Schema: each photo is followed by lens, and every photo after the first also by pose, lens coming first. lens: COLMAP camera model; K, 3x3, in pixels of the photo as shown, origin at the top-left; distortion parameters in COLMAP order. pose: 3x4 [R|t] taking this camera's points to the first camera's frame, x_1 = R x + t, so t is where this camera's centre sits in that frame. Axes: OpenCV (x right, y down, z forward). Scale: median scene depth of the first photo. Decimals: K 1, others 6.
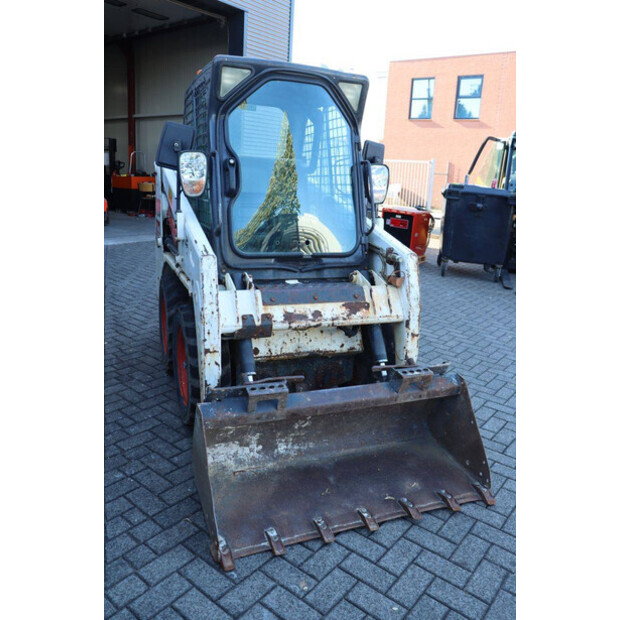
lens RADIAL K [[501.6, 0, 310.0], [0, 501.6, 310.0], [0, 0, 1]] dist [-0.116307, 0.003048]
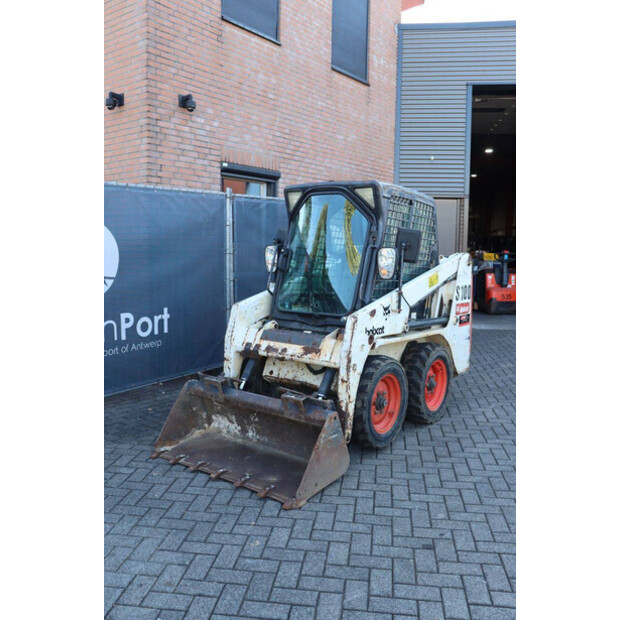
lens RADIAL K [[553.7, 0, 300.0], [0, 553.7, 309.8], [0, 0, 1]] dist [-0.086608, 0.011541]
pose [[0.514160, 0.048454, -0.856325, 1.409337], [-0.212024, 0.974597, -0.072159, 0.000024], [0.831075, 0.218663, 0.511372, 0.184611]]
